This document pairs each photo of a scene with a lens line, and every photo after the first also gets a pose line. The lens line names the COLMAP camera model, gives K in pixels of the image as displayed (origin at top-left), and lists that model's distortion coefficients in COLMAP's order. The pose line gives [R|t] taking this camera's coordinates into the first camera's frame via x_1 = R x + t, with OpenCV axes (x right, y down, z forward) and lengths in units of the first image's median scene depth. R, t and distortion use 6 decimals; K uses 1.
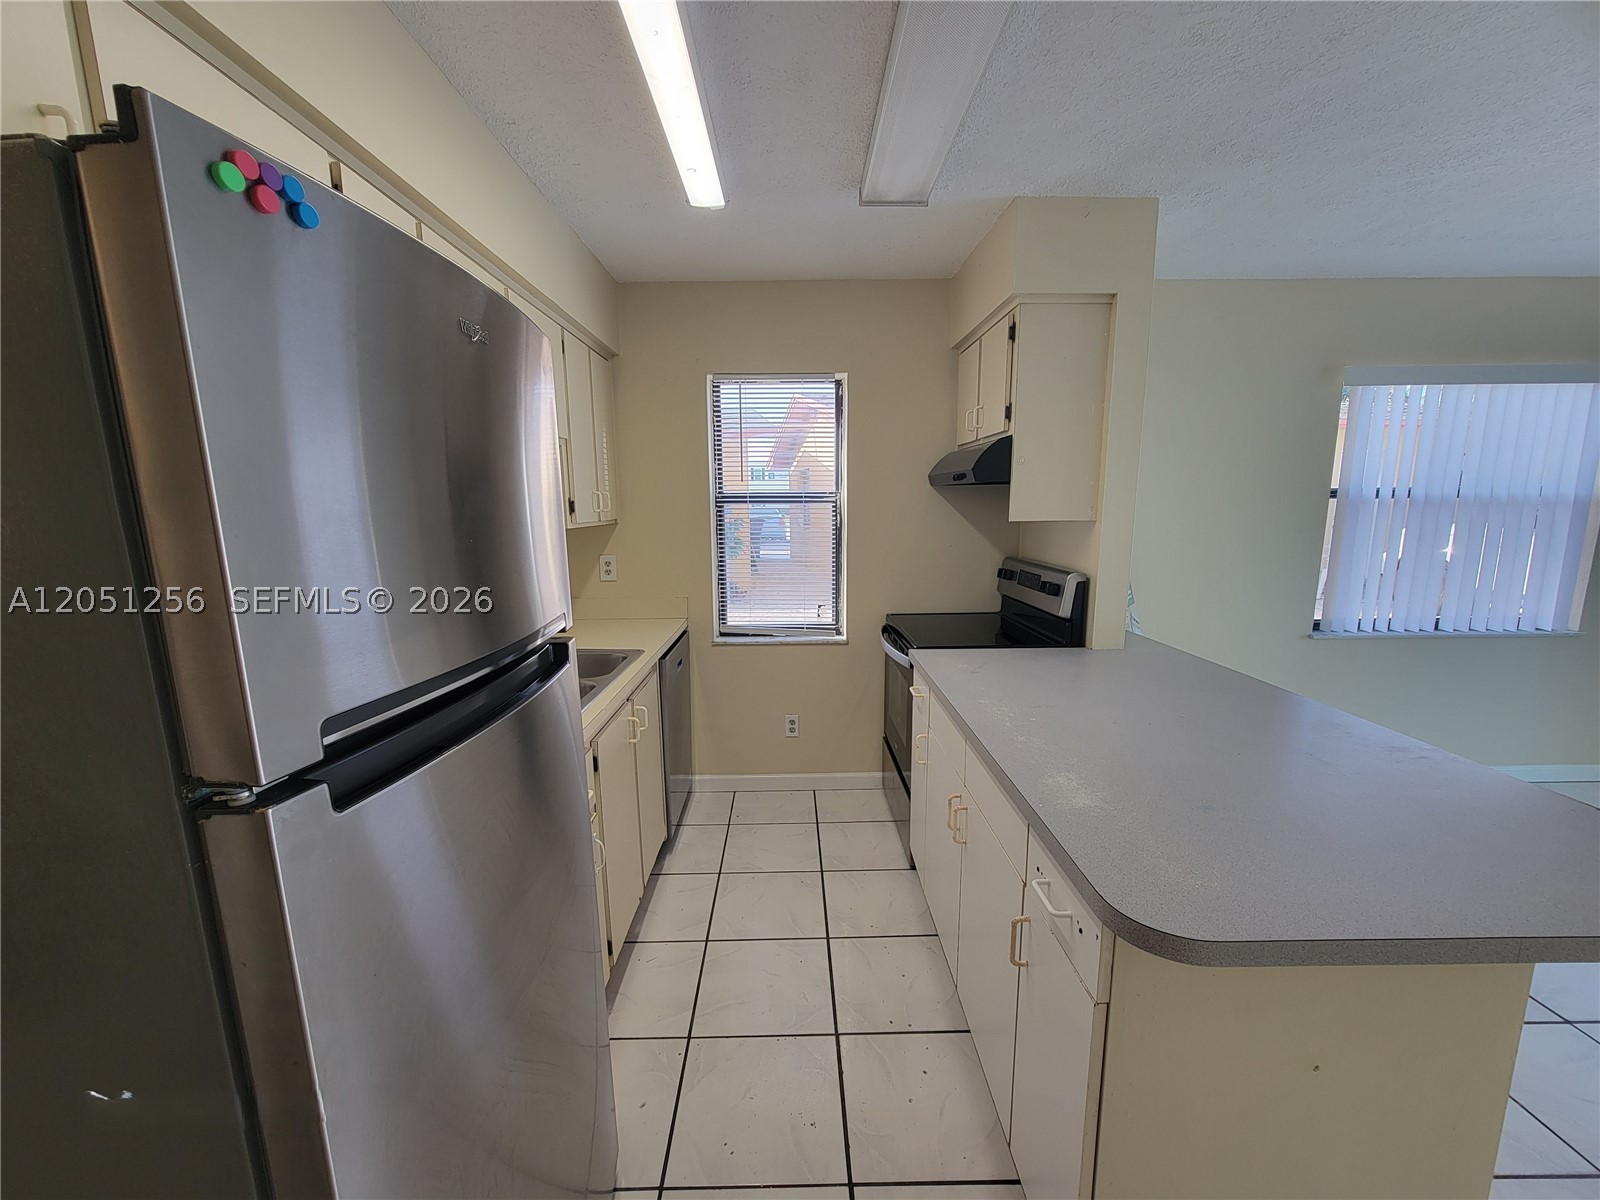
lens RADIAL K [[654.7, 0, 801.0], [0, 654.7, 605.8], [0, 0, 1]] dist [-0.005977, 0.001671]
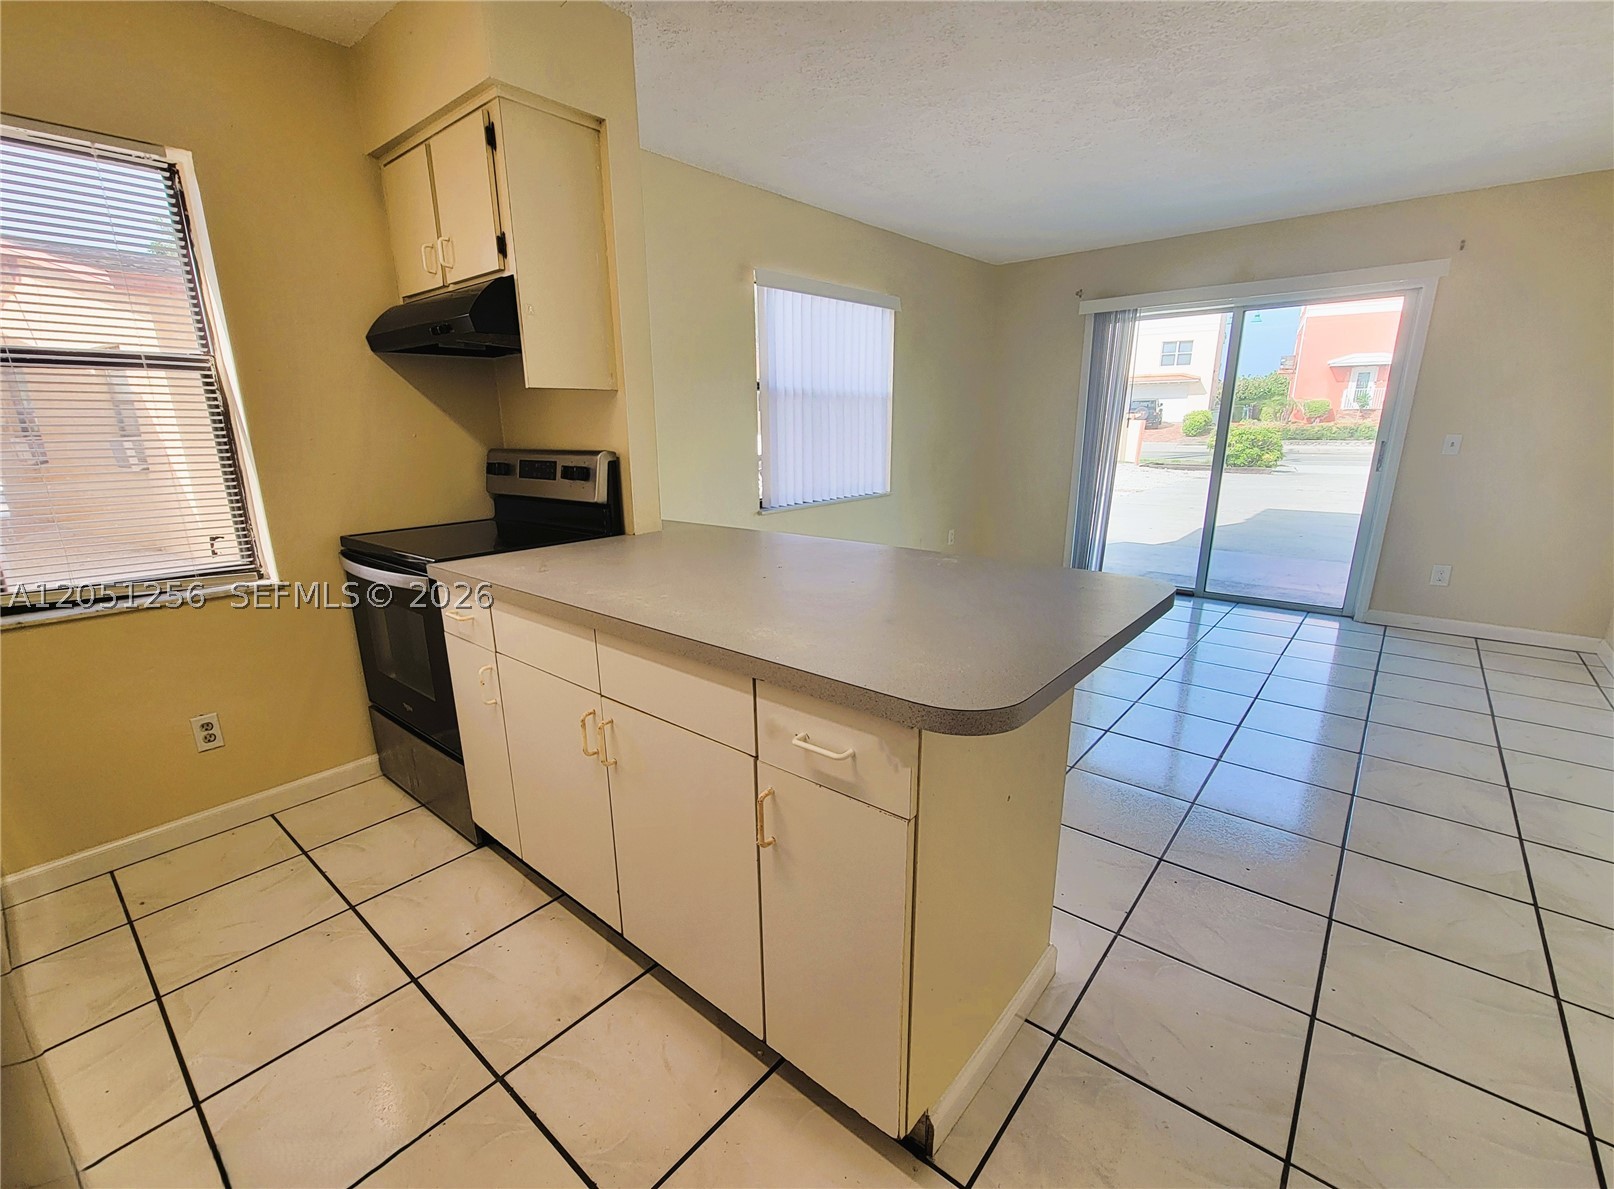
lens RADIAL K [[707.8, 0, 799.0], [0, 707.8, 602.7], [0, 0, 1]] dist [-0.003983, -0.000646]
pose [[0.664214, -0.188837, 0.723299, -0.107530], [0.125935, 0.982005, 0.140732, 0.039082], [-0.736859, -0.002387, 0.676043, 0.128122]]
